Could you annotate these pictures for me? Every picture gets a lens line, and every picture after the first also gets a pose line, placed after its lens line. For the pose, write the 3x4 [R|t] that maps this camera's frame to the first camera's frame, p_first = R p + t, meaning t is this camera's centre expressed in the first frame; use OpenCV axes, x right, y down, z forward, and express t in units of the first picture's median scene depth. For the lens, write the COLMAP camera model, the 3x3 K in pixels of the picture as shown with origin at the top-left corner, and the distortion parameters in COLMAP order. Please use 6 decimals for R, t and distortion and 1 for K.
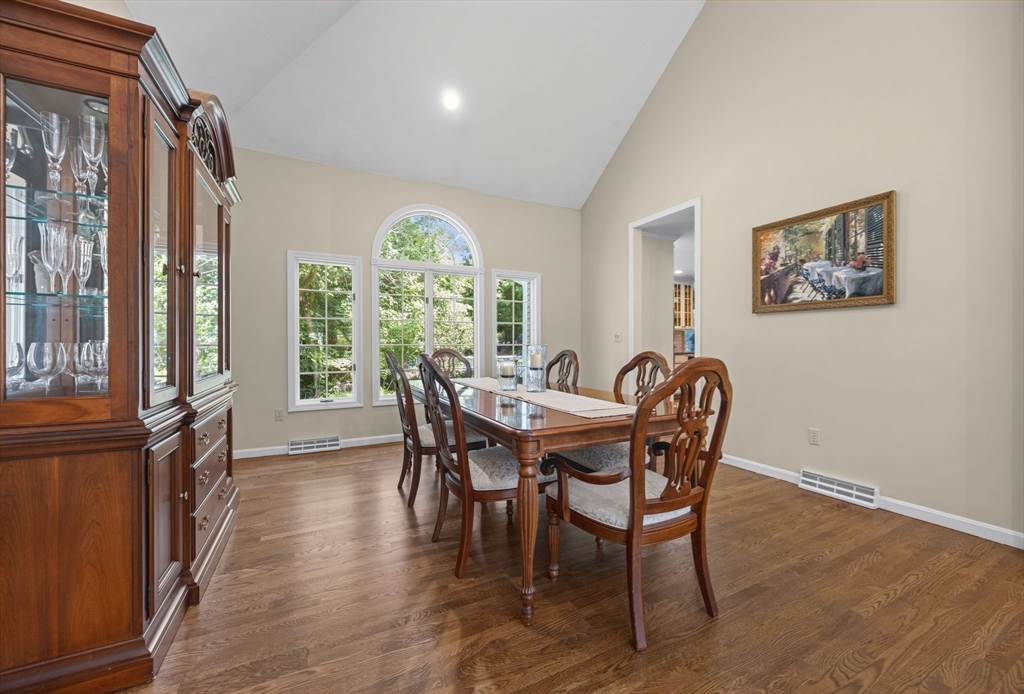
lens RADIAL K [[399.4, 0, 507.2], [0, 399.4, 346.7], [0, 0, 1]] dist [-0.006840, 0.000266]
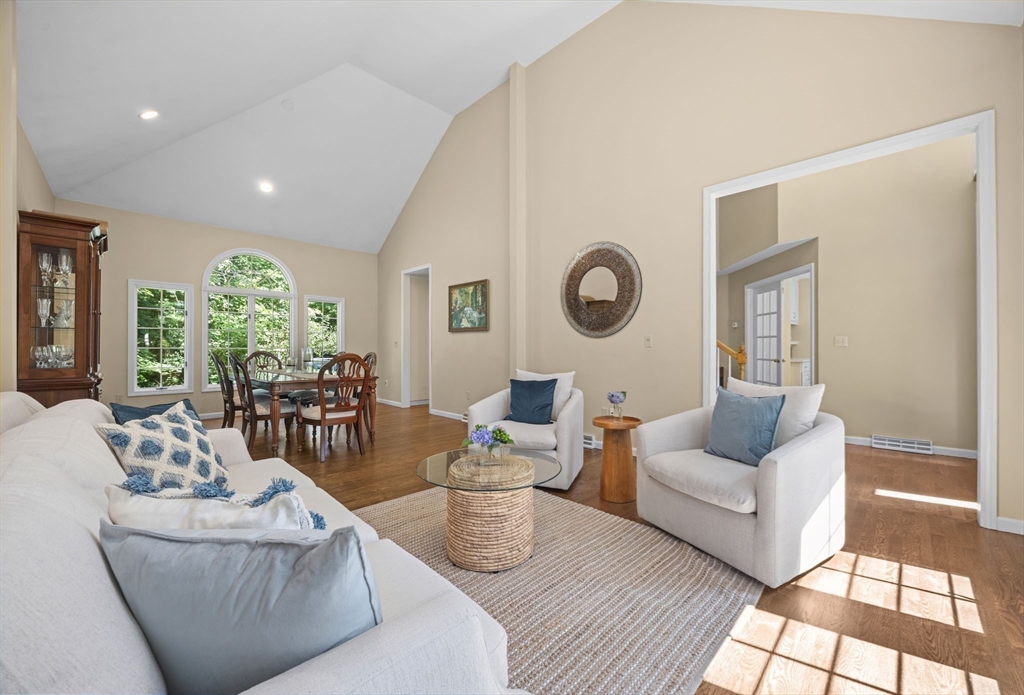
lens RADIAL K [[399.4, 0, 520.2], [0, 399.4, 346.6], [0, 0, 1]] dist [-0.006840, 0.000266]
pose [[0.939588, 0.005639, 0.342262, 0.317601], [-0.002082, 0.999940, -0.010758, 0.004026], [-0.342302, 0.009395, 0.939543, -0.939050]]
